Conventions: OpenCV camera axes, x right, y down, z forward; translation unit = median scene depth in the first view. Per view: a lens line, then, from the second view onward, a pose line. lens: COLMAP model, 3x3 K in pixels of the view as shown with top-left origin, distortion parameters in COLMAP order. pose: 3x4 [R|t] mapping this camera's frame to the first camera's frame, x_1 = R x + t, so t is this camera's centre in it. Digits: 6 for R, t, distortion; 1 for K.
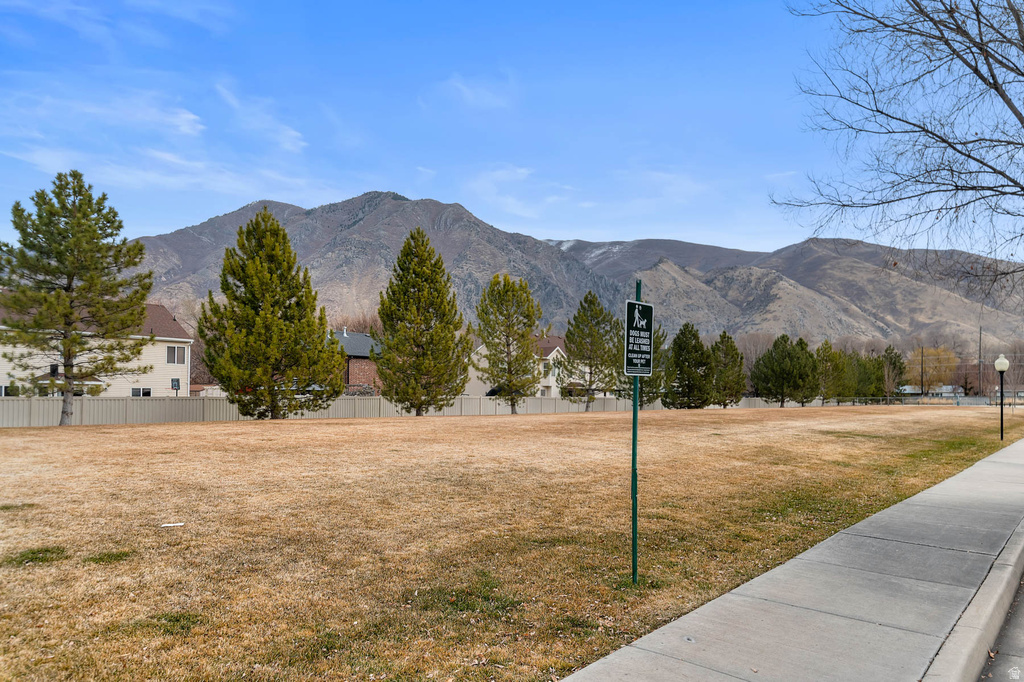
lens RADIAL K [[653.8, 0, 504.5], [0, 653.8, 359.8], [0, 0, 1]] dist [0.003103, 0.000169]
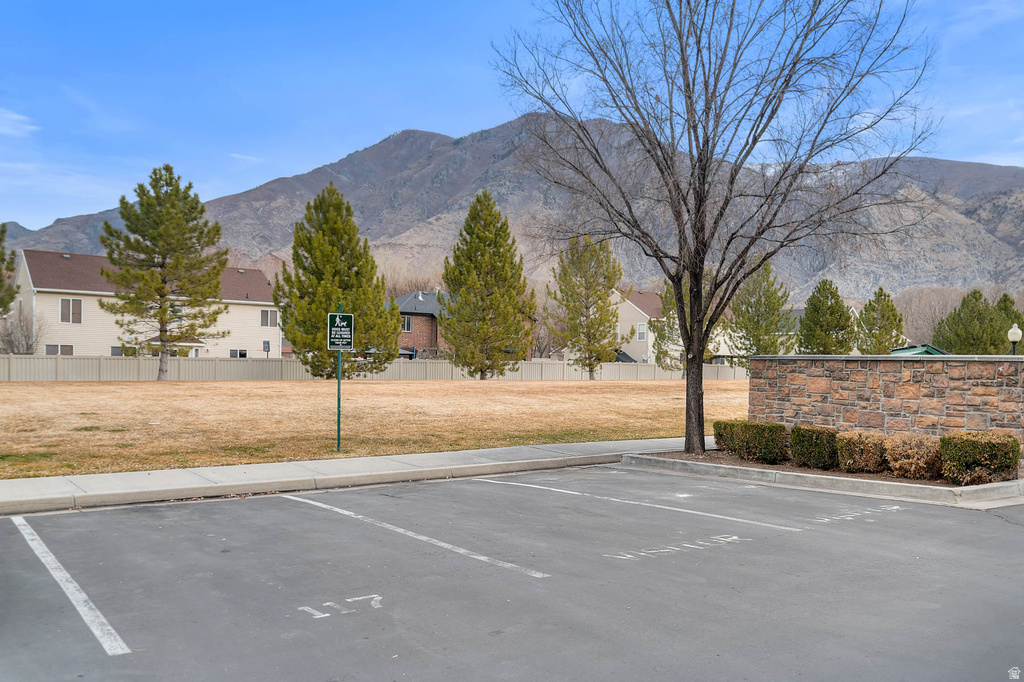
lens RADIAL K [[803.5, 0, 512.5], [0, 803.5, 340.3], [0, 0, 1]] dist [0.005059, 0.005436]
pose [[0.975099, 0.007044, -0.221657, 0.224565], [-0.000532, 0.999567, 0.029426, -0.013872], [0.221768, -0.028576, 0.974681, -0.231058]]
